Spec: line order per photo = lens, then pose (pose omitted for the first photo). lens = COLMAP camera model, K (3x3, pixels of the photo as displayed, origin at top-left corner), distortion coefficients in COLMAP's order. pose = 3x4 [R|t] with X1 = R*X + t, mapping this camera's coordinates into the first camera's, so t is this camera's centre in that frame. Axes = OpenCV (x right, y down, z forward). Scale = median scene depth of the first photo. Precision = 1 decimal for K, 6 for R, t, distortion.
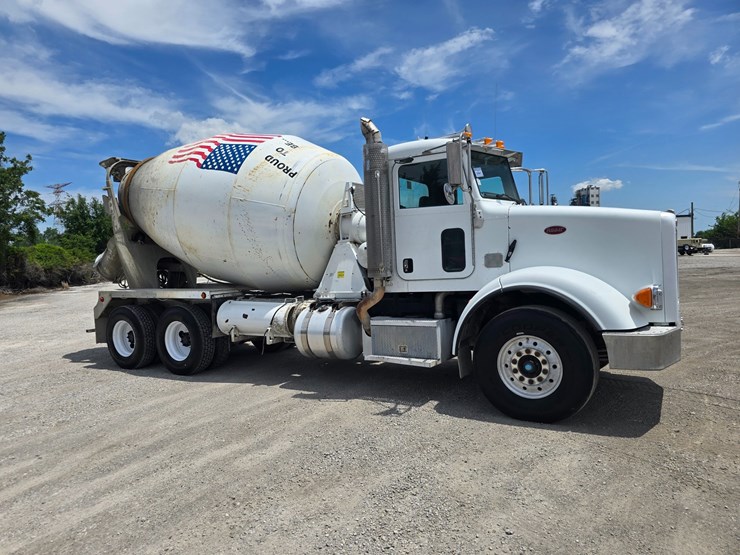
lens RADIAL K [[504.9, 0, 363.2], [0, 504.9, 279.3], [0, 0, 1]] dist [0.044674, -0.033001]
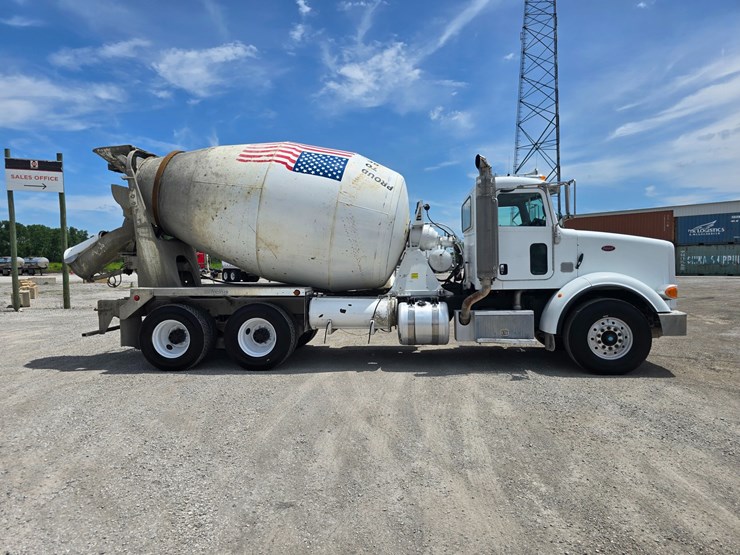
lens RADIAL K [[504.9, 0, 363.2], [0, 504.9, 279.3], [0, 0, 1]] dist [0.044674, -0.033001]
pose [[0.891566, 0.022354, 0.452338, -0.591859], [-0.011327, 0.999569, -0.027072, 0.027538], [-0.452749, 0.019013, 0.891435, -0.008139]]
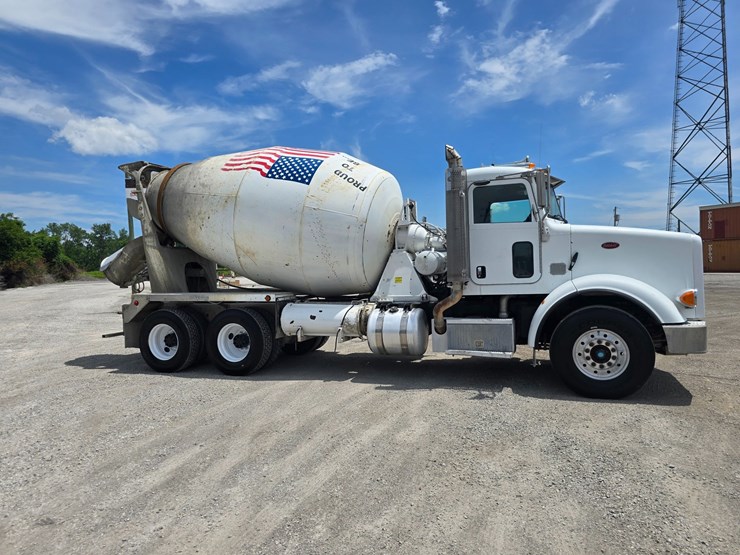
lens RADIAL K [[504.5, 0, 370.0], [0, 504.5, 277.5], [0, 0, 1]] dist [0.039244, -0.027561]
pose [[0.979121, 0.015450, 0.202690, -0.282303], [-0.009566, 0.999505, -0.029978, 0.016069], [-0.203052, 0.027413, 0.978784, -0.062705]]
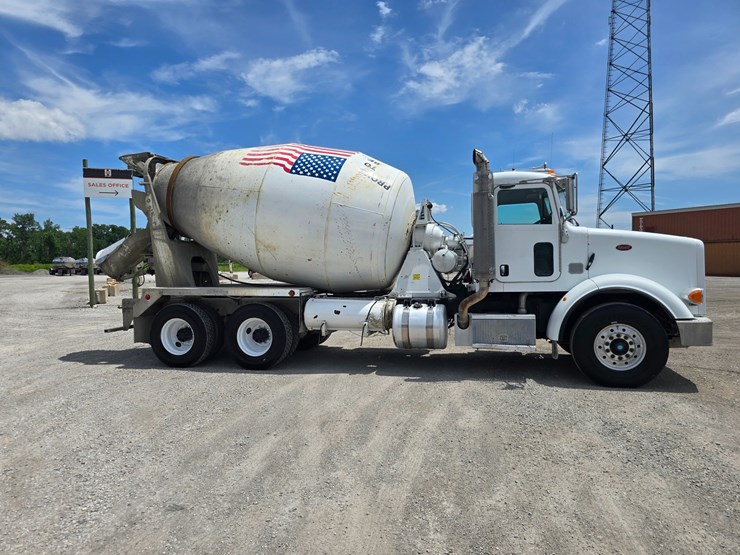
lens RADIAL K [[504.7, 0, 362.4], [0, 504.7, 277.0], [0, 0, 1]] dist [0.045454, -0.037187]
pose [[0.951672, 0.027416, 0.305889, -0.440639], [-0.019690, 0.999405, -0.028314, 0.021958], [-0.306483, 0.020923, 0.951646, -0.052307]]
